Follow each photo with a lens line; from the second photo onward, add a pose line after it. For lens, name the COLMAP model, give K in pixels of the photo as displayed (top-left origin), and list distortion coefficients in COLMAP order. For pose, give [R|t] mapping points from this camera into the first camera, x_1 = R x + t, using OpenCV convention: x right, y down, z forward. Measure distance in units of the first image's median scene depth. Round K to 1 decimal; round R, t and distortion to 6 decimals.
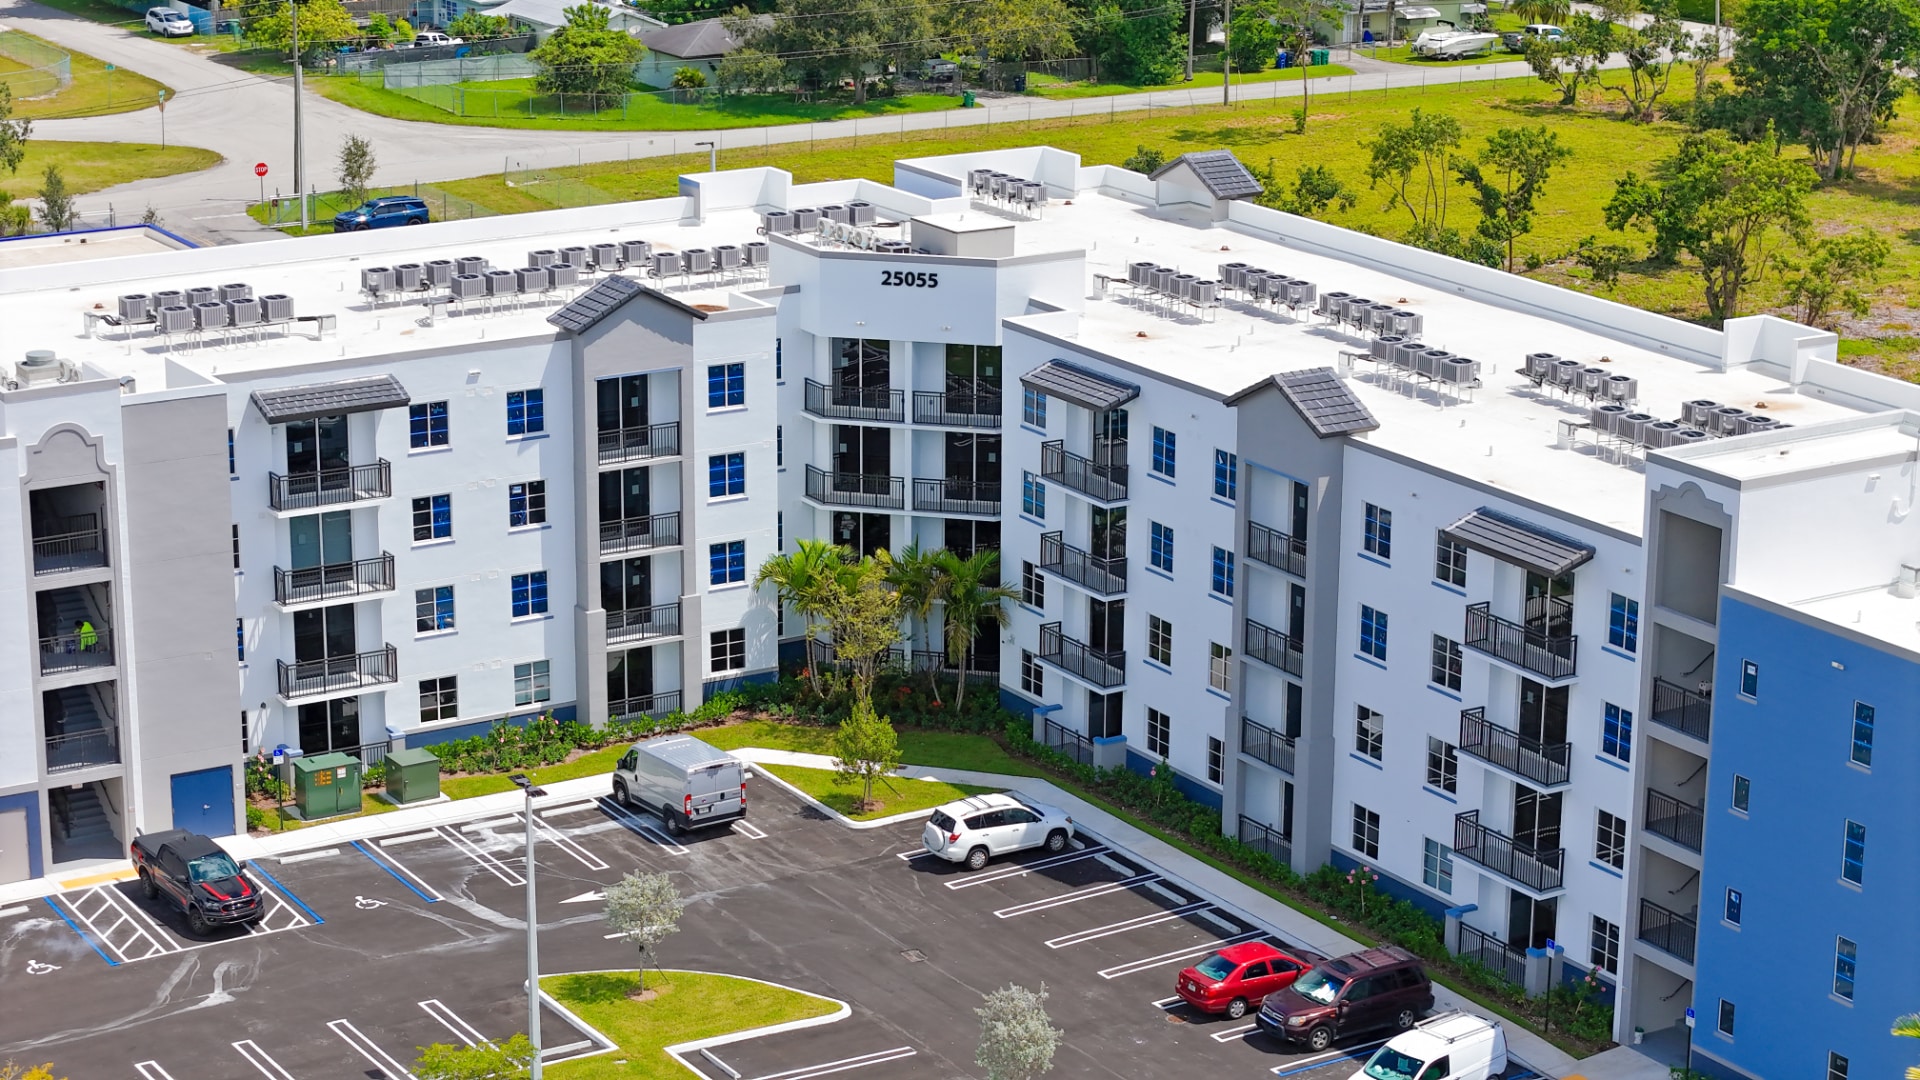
lens RADIAL K [[3673.4, 0, 960.0], [0, 3673.4, 540.0], [0, 0, 1]] dist [-0.380509, 2.173034]
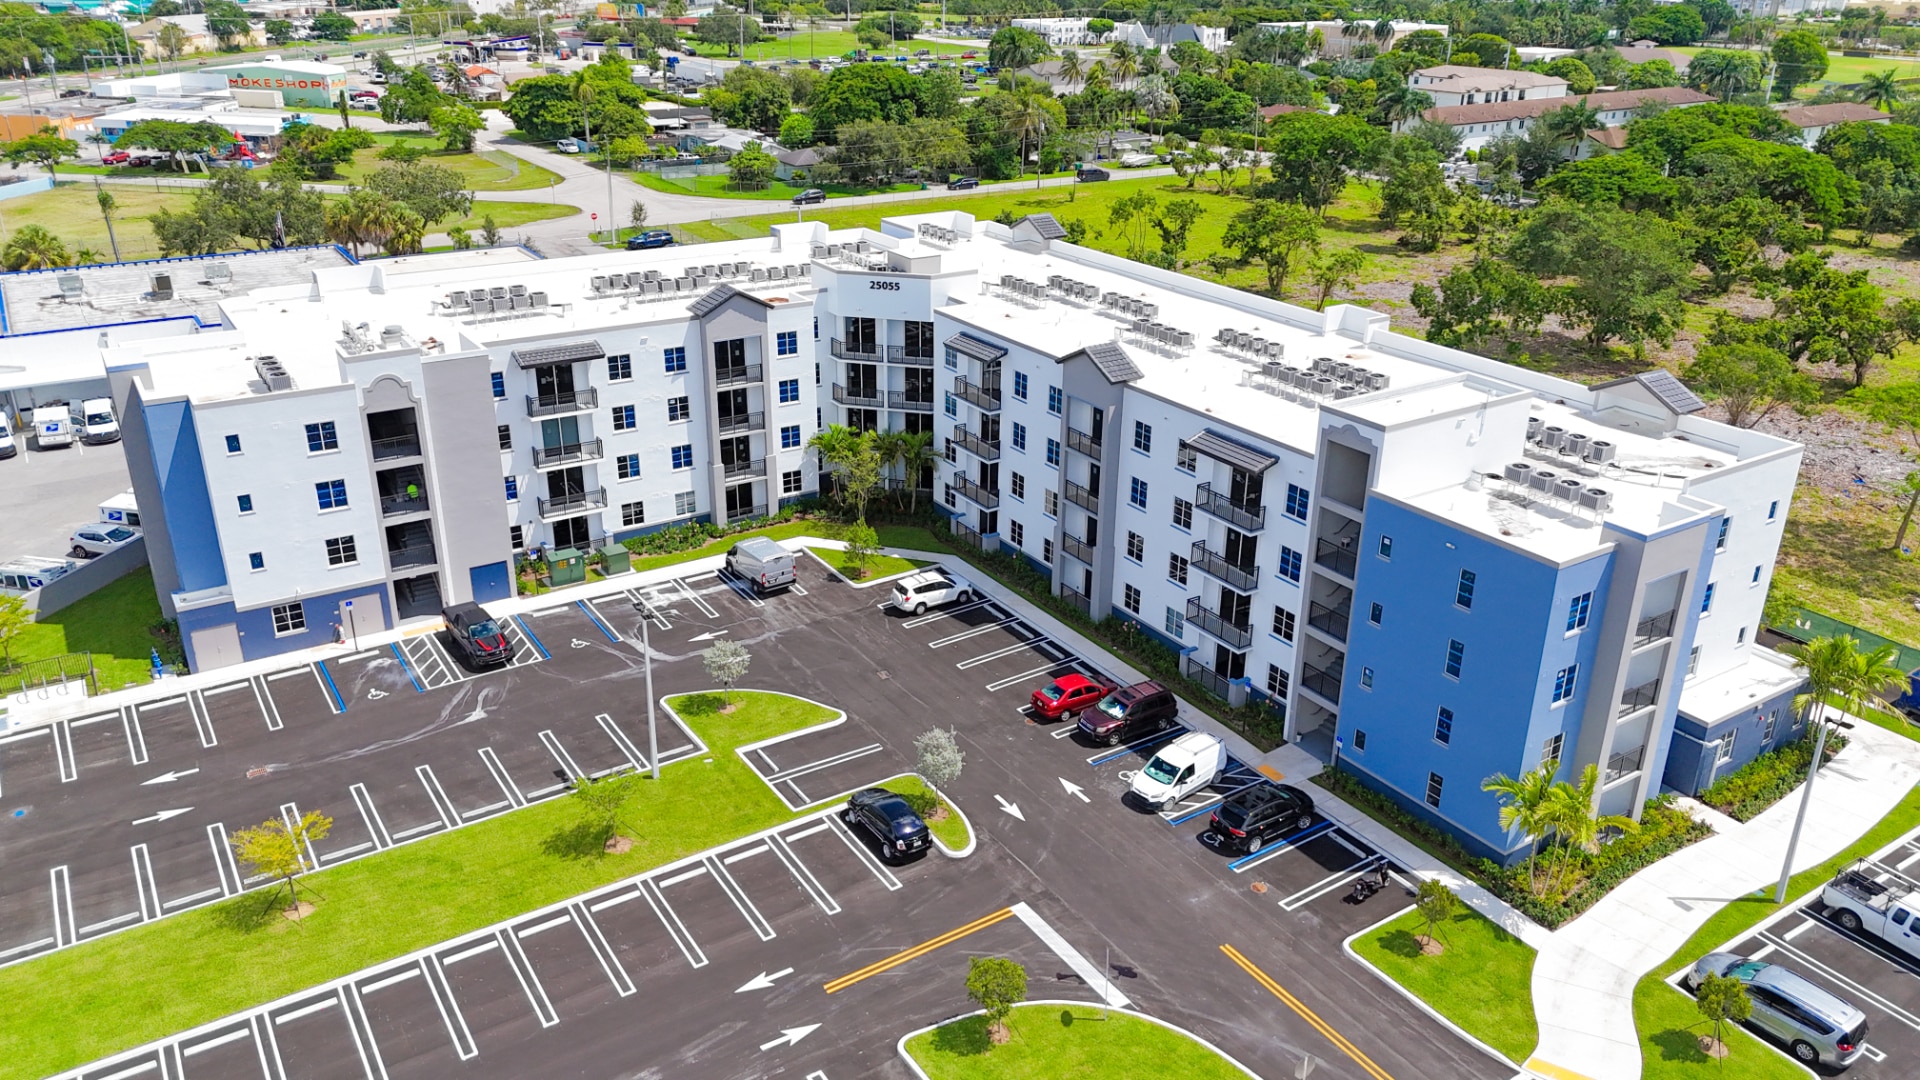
lens RADIAL K [[1340.3, 0, 967.1], [0, 1340.3, 523.2], [0, 0, 1]] dist [0.070154, -0.067409]
pose [[0.999589, -0.005049, 0.028233, 0.008979], [0.001488, 0.992183, 0.124782, -0.038009], [-0.028642, -0.124689, 0.991782, 0.313913]]
